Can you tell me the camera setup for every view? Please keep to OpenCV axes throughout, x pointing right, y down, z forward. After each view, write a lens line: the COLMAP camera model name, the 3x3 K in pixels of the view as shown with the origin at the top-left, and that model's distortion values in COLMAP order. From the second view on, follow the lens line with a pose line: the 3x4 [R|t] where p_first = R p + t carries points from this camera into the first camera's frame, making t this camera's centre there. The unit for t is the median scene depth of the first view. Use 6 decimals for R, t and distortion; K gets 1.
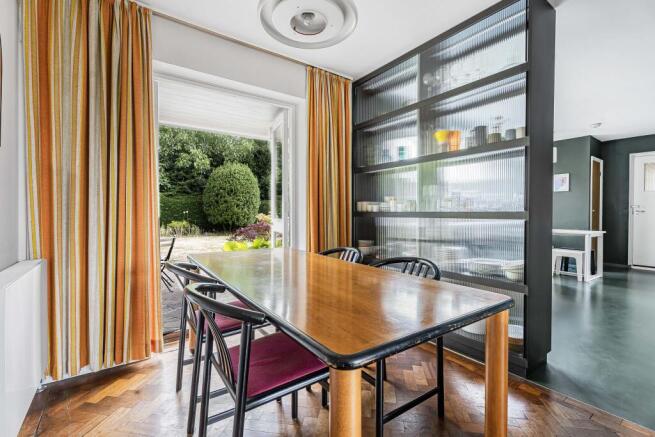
lens RADIAL K [[294.5, 0, 329.8], [0, 294.5, 219.6], [0, 0, 1]] dist [0.002171, 0.000792]
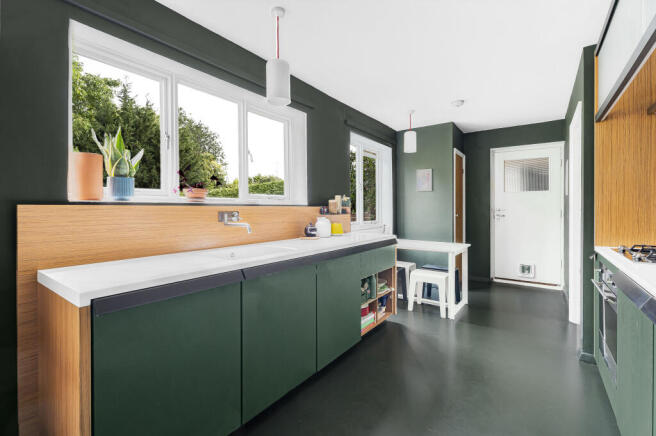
lens RADIAL K [[295.0, 0, 325.0], [0, 295.0, 214.9], [0, 0, 1]] dist [0.002171, 0.000792]
pose [[0.952479, -0.013186, 0.304319, 0.328325], [0.012881, 0.999913, 0.003011, -0.043921], [-0.304332, 0.001052, 0.952565, 0.368682]]
